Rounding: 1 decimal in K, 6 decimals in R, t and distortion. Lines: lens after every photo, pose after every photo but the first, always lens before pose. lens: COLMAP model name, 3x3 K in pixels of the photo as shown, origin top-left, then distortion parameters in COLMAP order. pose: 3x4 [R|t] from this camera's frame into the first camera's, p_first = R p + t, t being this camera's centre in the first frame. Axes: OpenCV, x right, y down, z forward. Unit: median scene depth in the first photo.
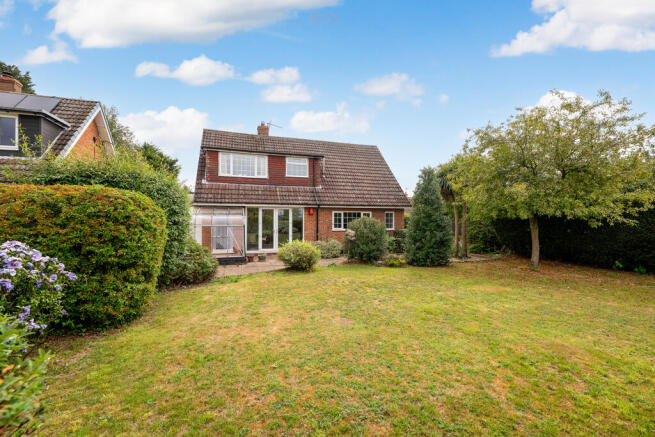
lens RADIAL K [[277.9, 0, 325.0], [0, 277.9, 219.0], [0, 0, 1]] dist [-0.000689, -0.000171]
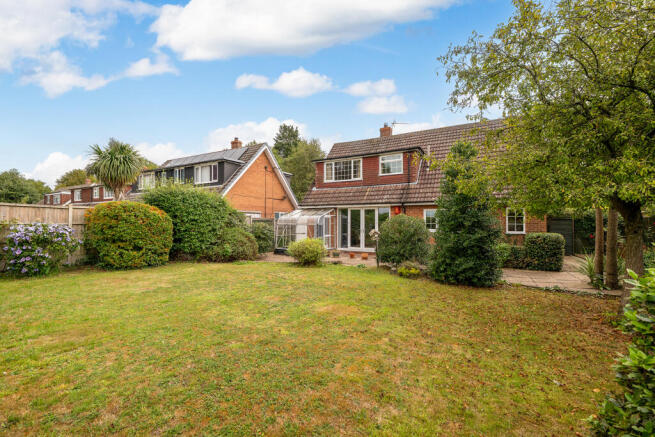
lens RADIAL K [[277.9, 0, 330.2], [0, 277.9, 219.5], [0, 0, 1]] dist [-0.000689, -0.000171]
pose [[0.663917, -0.006760, -0.747775, 0.507400], [0.002044, 0.999972, -0.007226, 0.010114], [0.747803, 0.003269, 0.663913, 0.228201]]
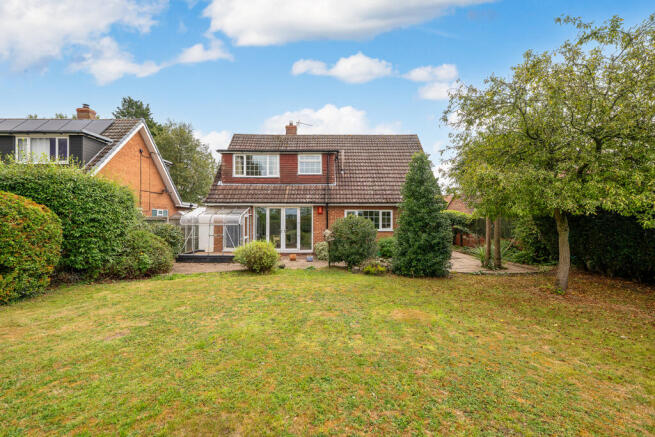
lens RADIAL K [[277.9, 0, 328.1], [0, 277.9, 220.3], [0, 0, 1]] dist [-0.000689, -0.000171]
pose [[0.946949, 0.000468, -0.321382, 0.286541], [0.000483, 0.999996, 0.002880, 0.004658], [0.321382, -0.002882, 0.946945, 0.121089]]
